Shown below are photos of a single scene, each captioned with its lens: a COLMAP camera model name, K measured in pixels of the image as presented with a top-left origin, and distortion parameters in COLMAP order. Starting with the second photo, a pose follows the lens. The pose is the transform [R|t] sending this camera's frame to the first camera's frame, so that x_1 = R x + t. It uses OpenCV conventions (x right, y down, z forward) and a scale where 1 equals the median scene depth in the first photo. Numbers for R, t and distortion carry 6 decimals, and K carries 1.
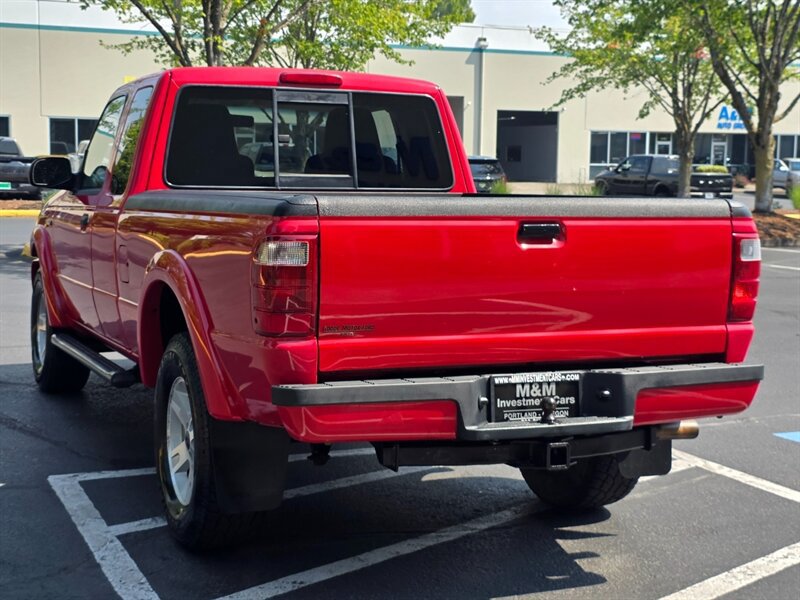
lens RADIAL K [[1251.6, 0, 407.2], [0, 1251.6, 296.2], [0, 0, 1]] dist [0.064945, 0.000000]
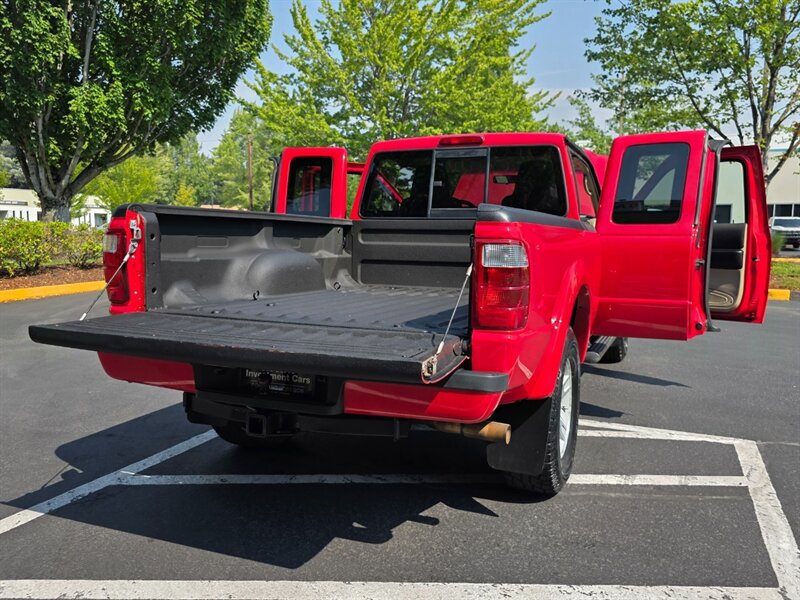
lens RADIAL K [[667.2, 0, 408.4], [0, 667.2, 302.6], [0, 0, 1]] dist [0.032126, -0.029271]
pose [[0.699486, 0.068805, -0.711326, 0.554499], [-0.071334, 0.997106, 0.026301, -0.009316], [0.711077, 0.032344, 0.702370, 0.566767]]
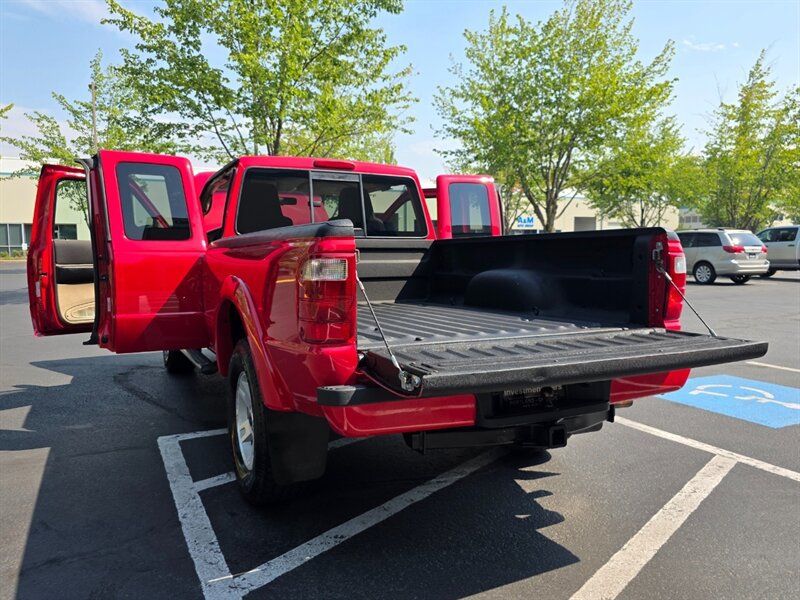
lens RADIAL K [[591.4, 0, 402.6], [0, 591.4, 298.8], [0, 0, 1]] dist [0.021371, -0.016859]
pose [[0.998386, -0.020903, 0.052815, -0.046836], [0.021838, 0.999614, -0.017177, 0.002346], [-0.052435, 0.018303, 0.998457, 0.376736]]
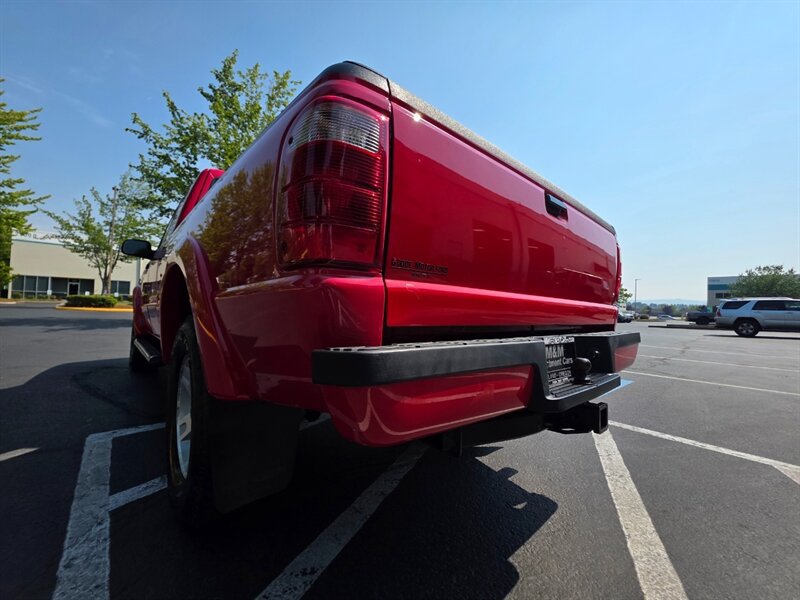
lens RADIAL K [[317.0, 0, 402.8], [0, 317.0, 300.1], [0, 0, 1]] dist [0.000259, 0.000239]
pose [[0.948618, 0.024289, 0.315491, -0.093150], [0.014022, 0.992843, -0.118598, 0.053935], [-0.316114, 0.116928, 0.941488, 0.687205]]
